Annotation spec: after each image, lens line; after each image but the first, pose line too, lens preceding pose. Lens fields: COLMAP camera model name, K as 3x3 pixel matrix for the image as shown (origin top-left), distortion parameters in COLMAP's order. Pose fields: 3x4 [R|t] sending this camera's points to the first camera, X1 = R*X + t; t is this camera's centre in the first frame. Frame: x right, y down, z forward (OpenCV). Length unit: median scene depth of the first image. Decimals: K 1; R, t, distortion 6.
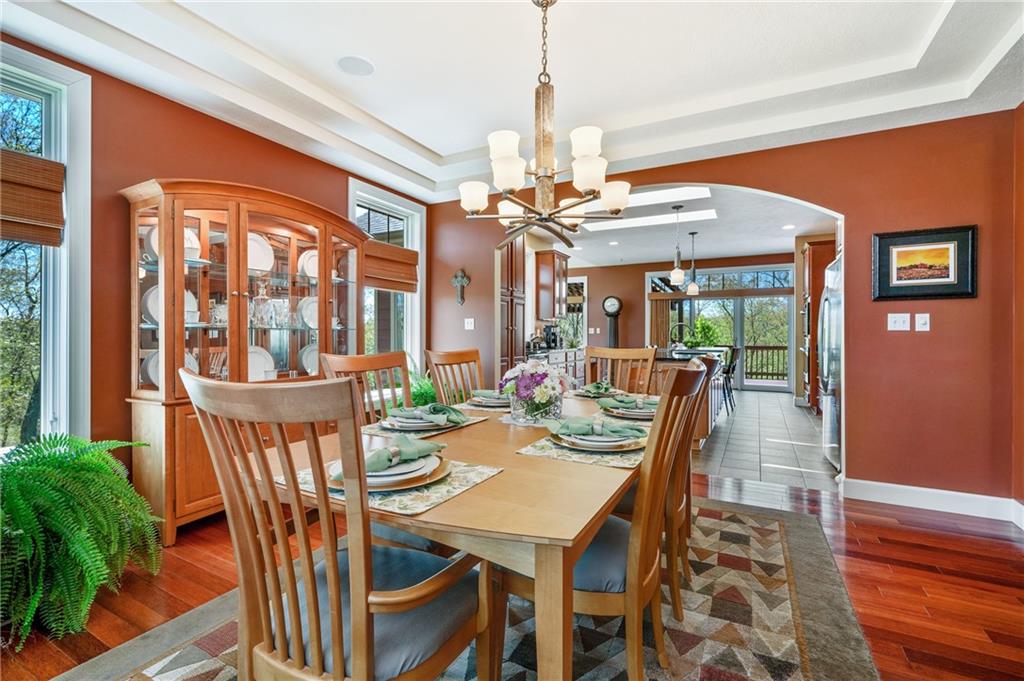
lens RADIAL K [[444.3, 0, 511.6], [0, 444.3, 332.9], [0, 0, 1]] dist [-0.000867, -0.000115]
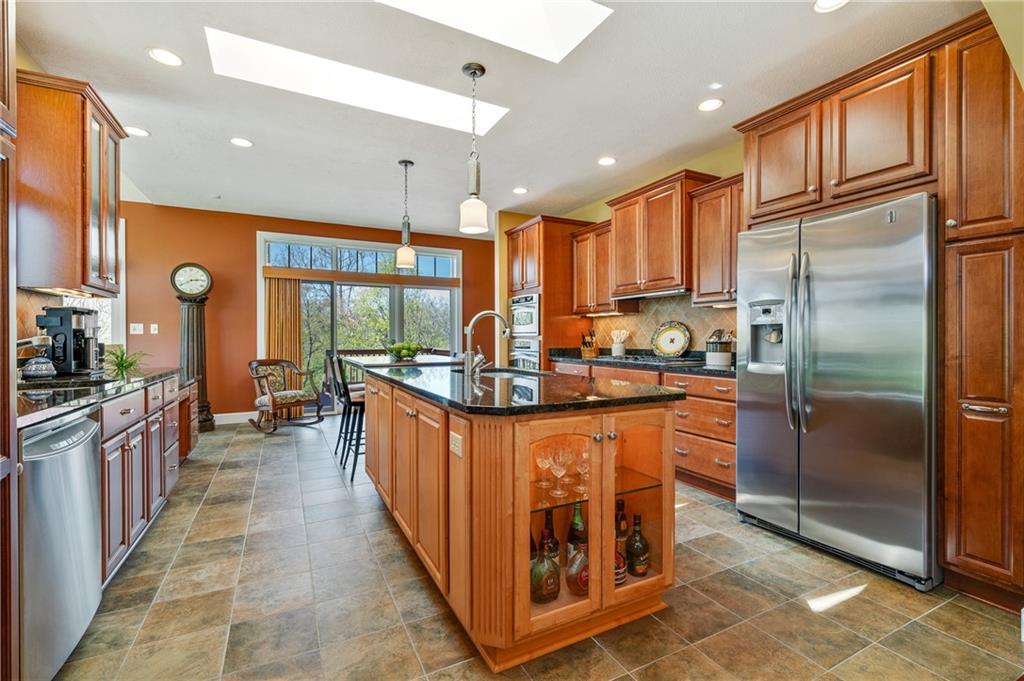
lens RADIAL K [[451.6, 0, 510.3], [0, 451.6, 338.8], [0, 0, 1]] dist [0.001268, 0.000459]
pose [[0.563599, -0.006384, 0.826024, -0.005672], [-0.000348, 0.999968, 0.007967, 0.002284], [-0.826049, -0.004778, 0.563578, 0.381512]]
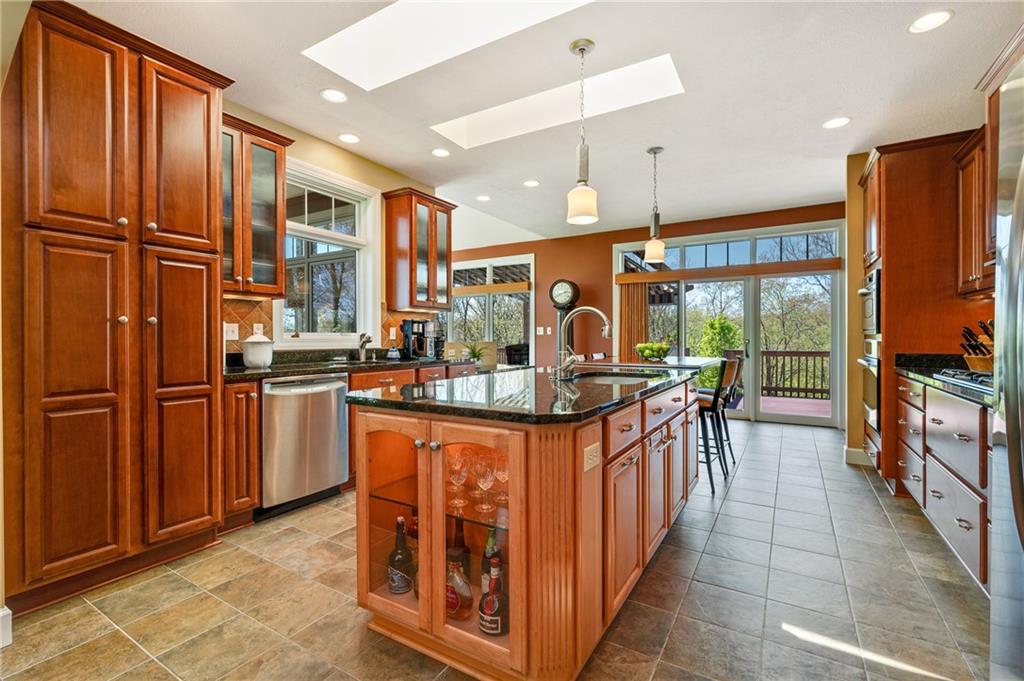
lens RADIAL K [[451.6, 0, 510.3], [0, 451.6, 338.8], [0, 0, 1]] dist [0.001268, 0.000459]
pose [[0.998713, -0.004406, -0.050533, 0.178533], [0.004737, 0.999968, 0.006424, 0.003023], [0.050503, -0.006655, 0.998702, 0.299989]]
